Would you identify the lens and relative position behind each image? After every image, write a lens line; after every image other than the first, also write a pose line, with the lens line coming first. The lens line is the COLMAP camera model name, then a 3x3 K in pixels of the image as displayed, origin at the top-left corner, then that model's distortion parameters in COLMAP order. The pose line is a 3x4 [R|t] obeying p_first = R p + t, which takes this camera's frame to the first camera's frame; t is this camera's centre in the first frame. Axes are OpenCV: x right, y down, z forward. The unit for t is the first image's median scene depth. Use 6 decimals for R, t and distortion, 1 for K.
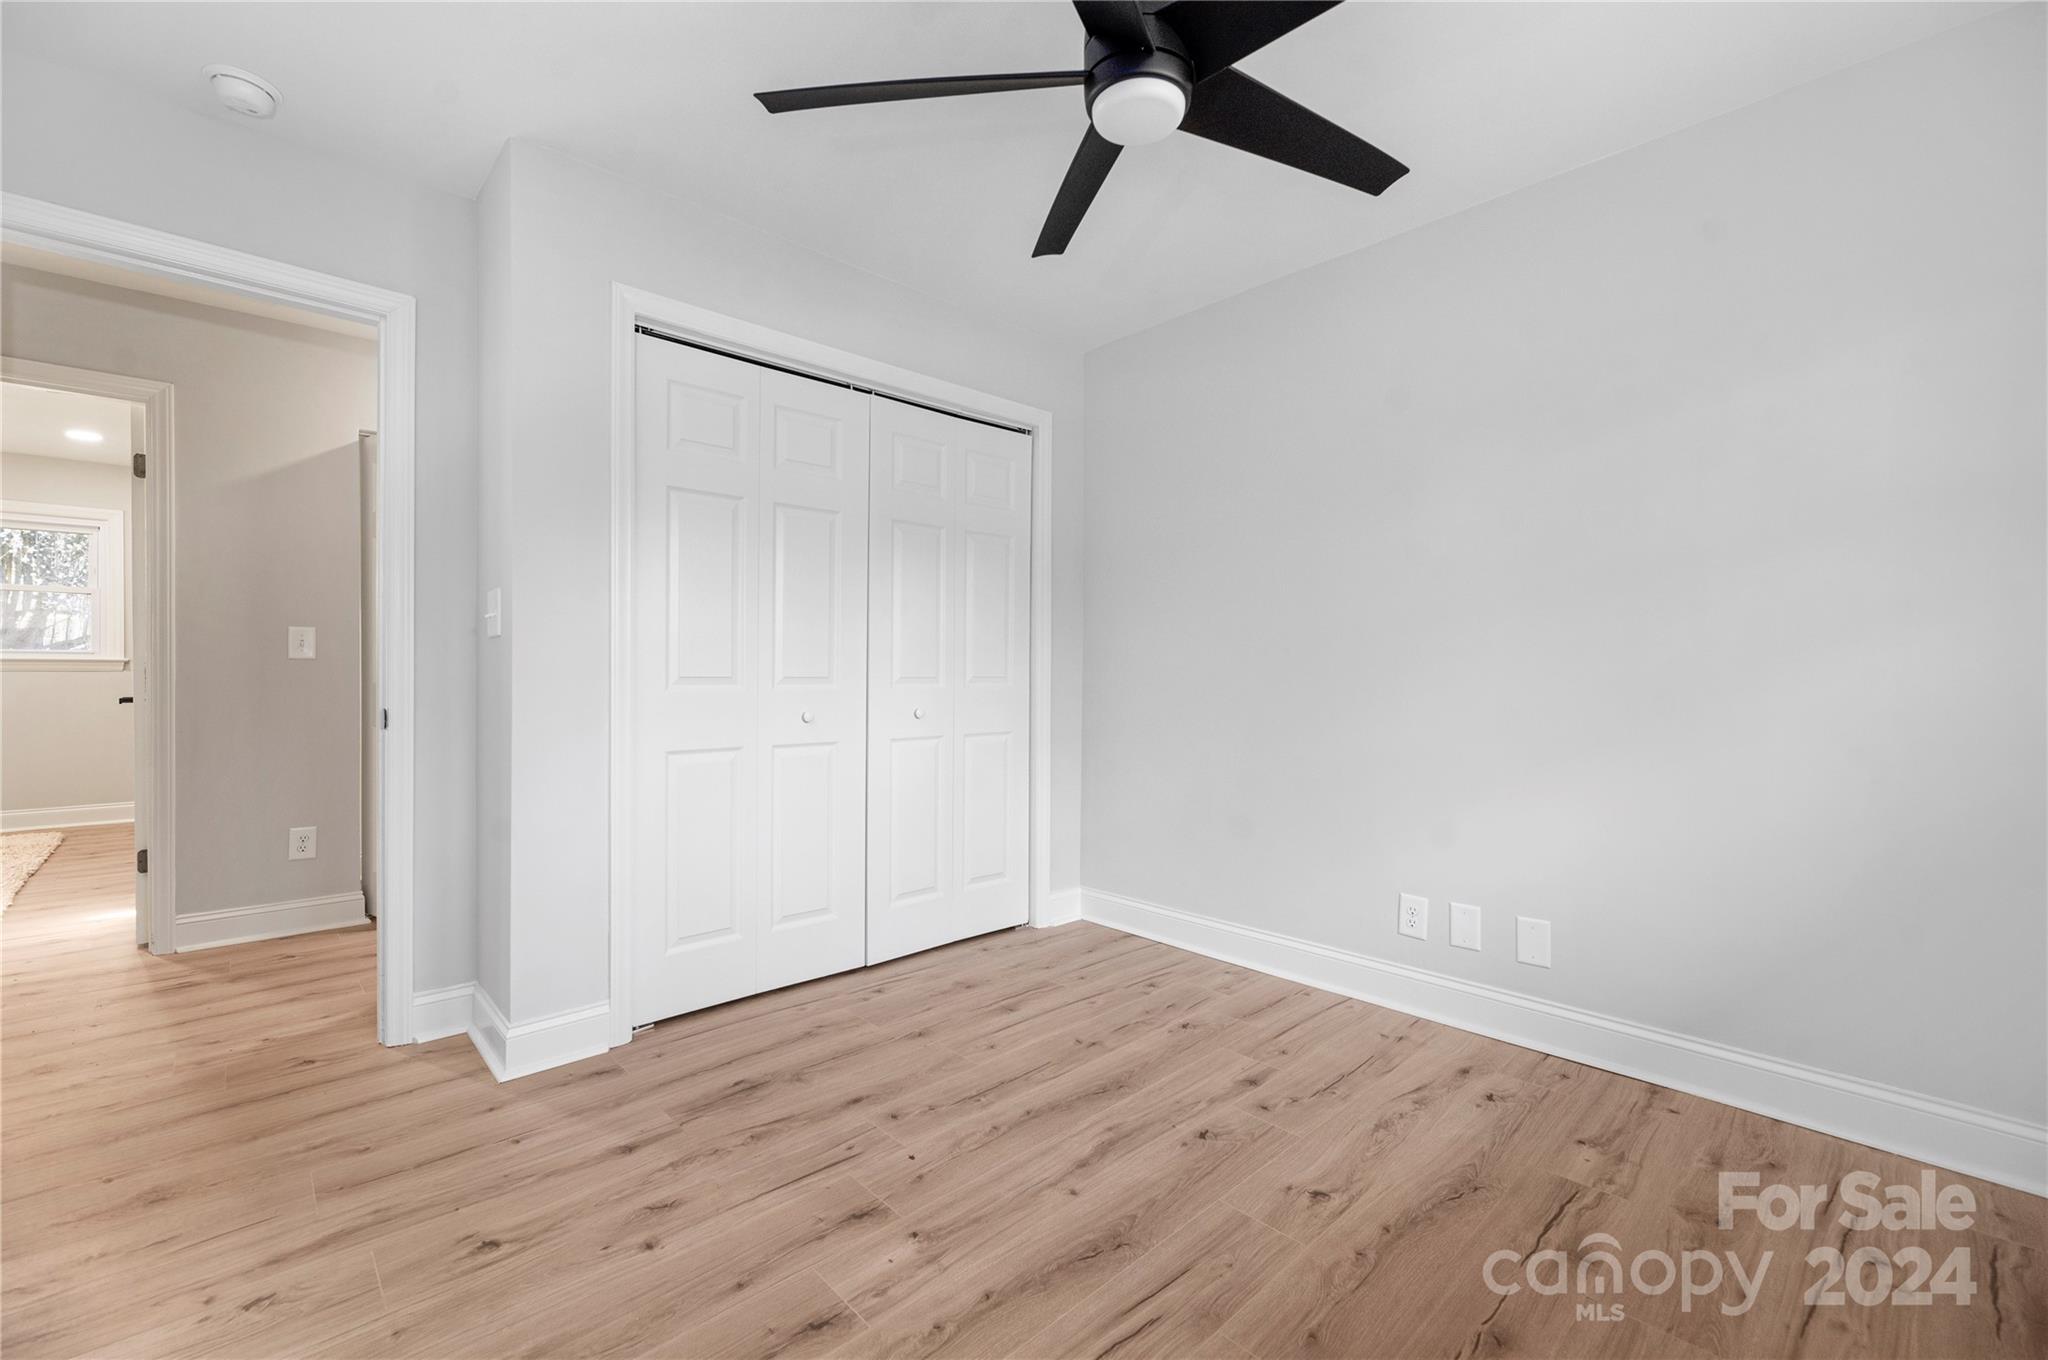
lens RADIAL K [[848.7, 0, 1024.0], [0, 848.7, 654.1], [0, 0, 1]] dist [0.000066, -0.000084]
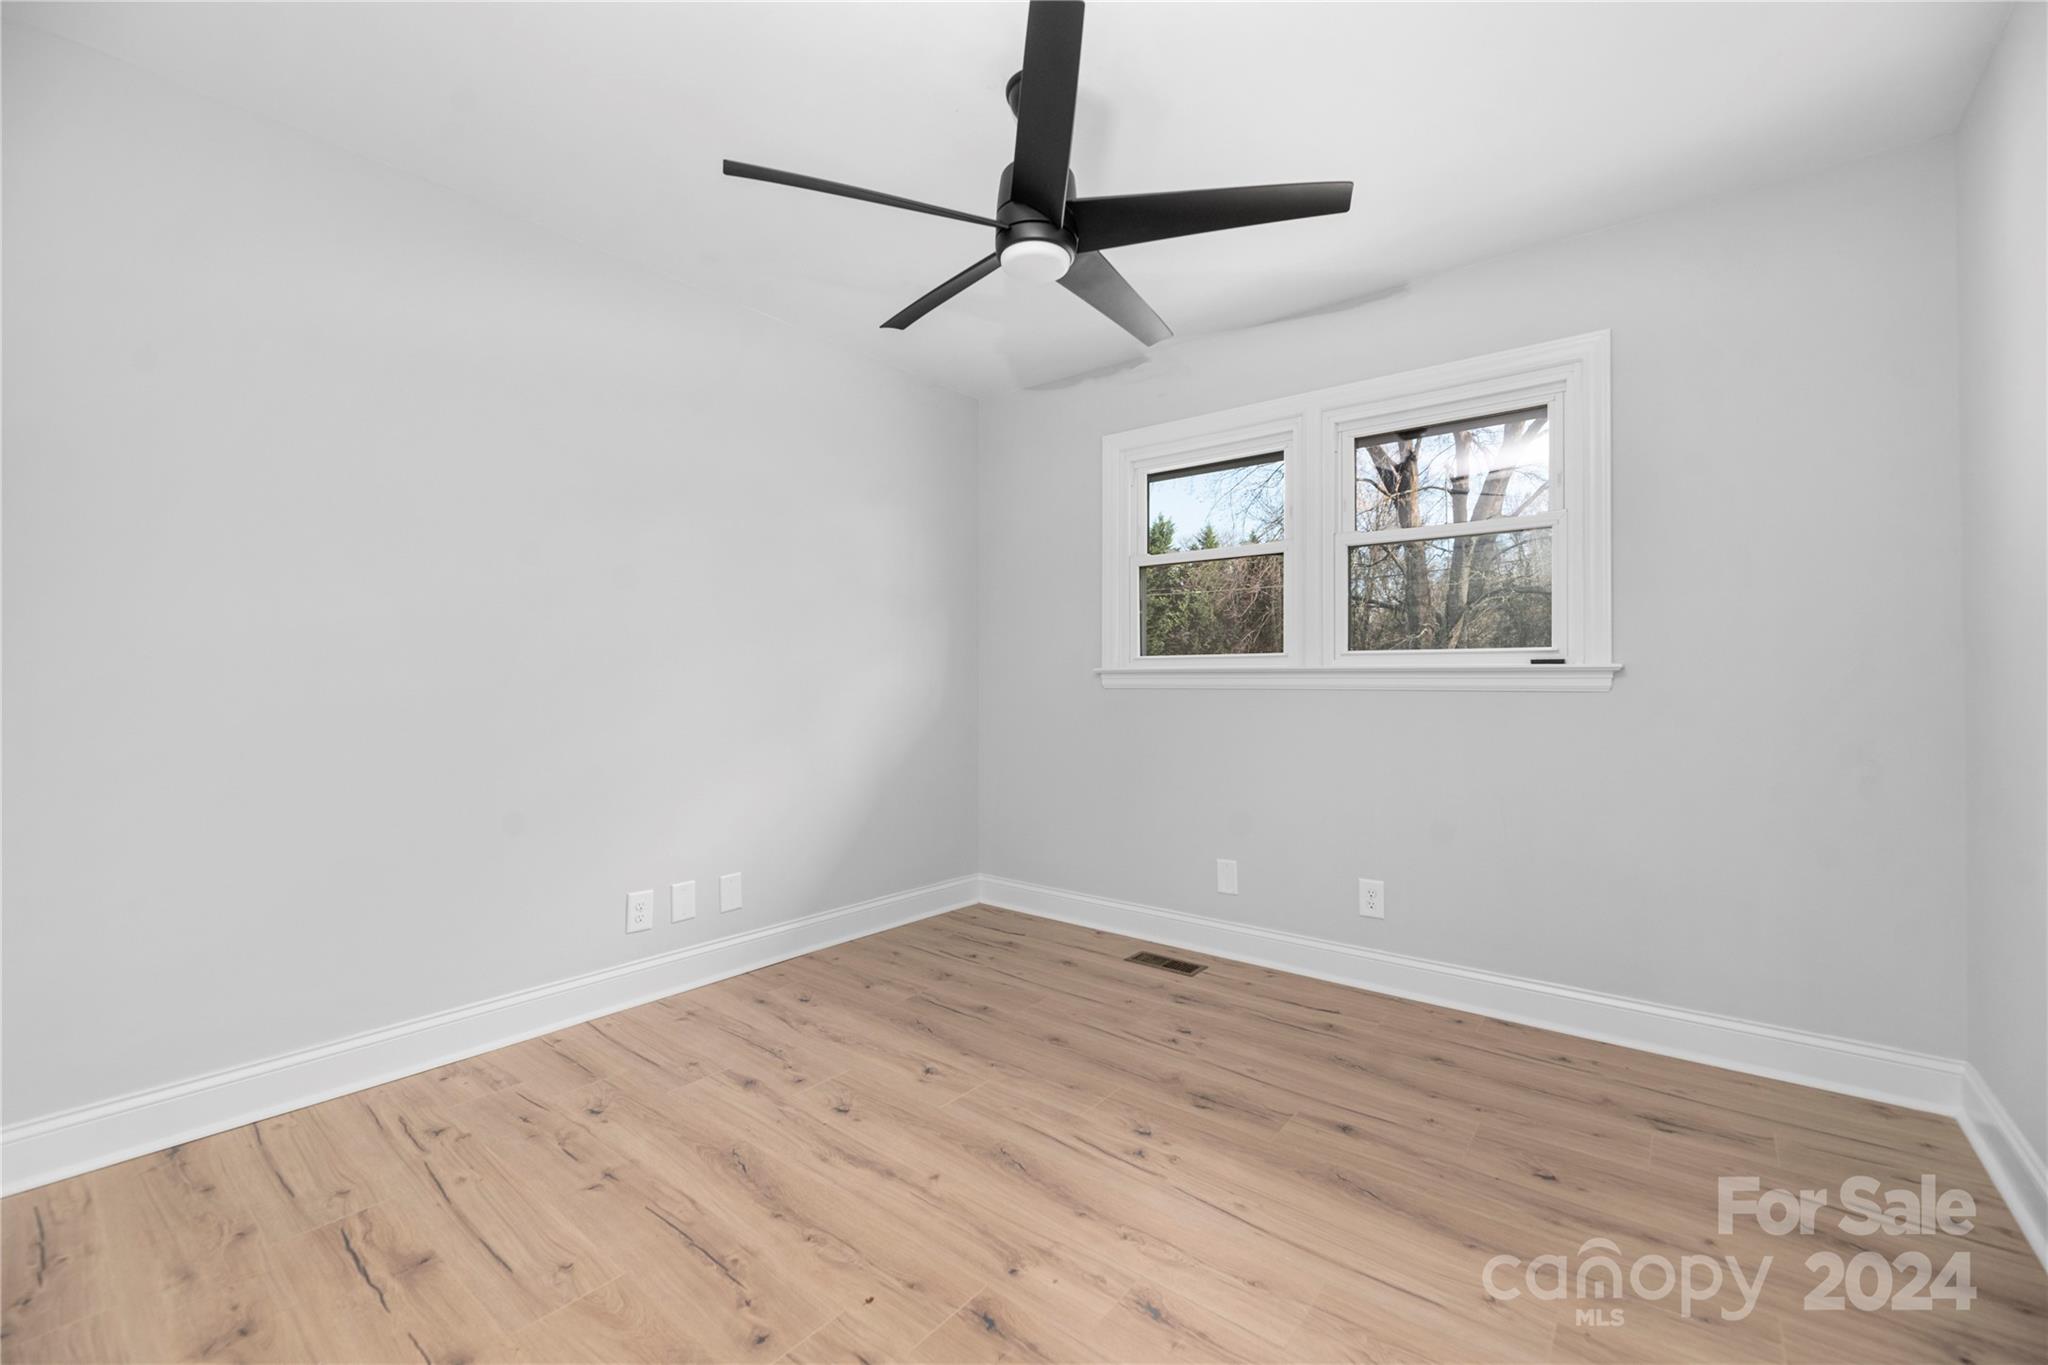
lens RADIAL K [[852.8, 0, 1013.8], [0, 852.8, 698.2], [0, 0, 1]] dist [-0.000588, -0.000081]
pose [[-0.139799, -0.020871, 0.989960, -0.775518], [-0.024700, 0.999540, 0.017585, 0.017866], [-0.989872, -0.021994, -0.140251, 0.837680]]
